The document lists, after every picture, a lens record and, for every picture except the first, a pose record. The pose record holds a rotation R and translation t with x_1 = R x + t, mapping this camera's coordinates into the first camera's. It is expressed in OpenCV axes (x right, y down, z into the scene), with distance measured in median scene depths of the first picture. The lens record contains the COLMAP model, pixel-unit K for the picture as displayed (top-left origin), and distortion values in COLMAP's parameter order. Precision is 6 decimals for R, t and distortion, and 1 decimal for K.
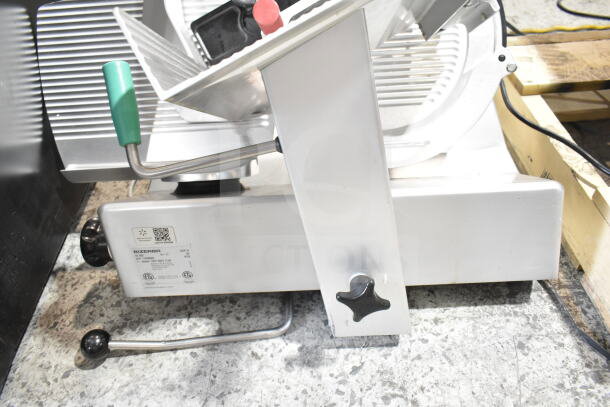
lens RADIAL K [[461.8, 0, 304.1], [0, 461.8, 206.1], [0, 0, 1]] dist [-0.007974, 0.006340]
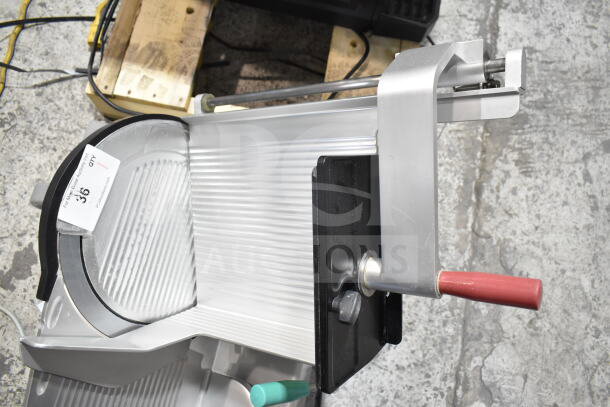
lens RADIAL K [[461.8, 0, 302.5], [0, 461.8, 204.4], [0, 0, 1]] dist [-0.007974, 0.006340]
pose [[0.217683, -0.929093, 0.298997, -0.015887], [0.632953, 0.367573, 0.681367, -0.983254], [-0.742957, 0.040929, 0.668087, 0.069676]]
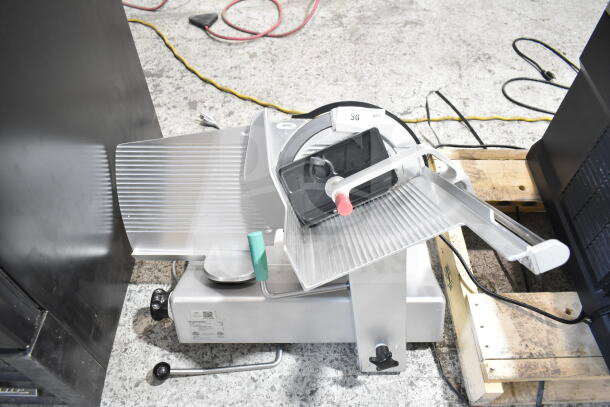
lens RADIAL K [[461.8, 0, 303.6], [0, 461.8, 206.0], [0, 0, 1]] dist [-0.007974, 0.006340]
pose [[0.997119, 0.065307, 0.038582, -0.029888], [-0.070064, 0.987870, 0.138578, -0.540883], [-0.029064, -0.140882, 0.989600, -0.560560]]
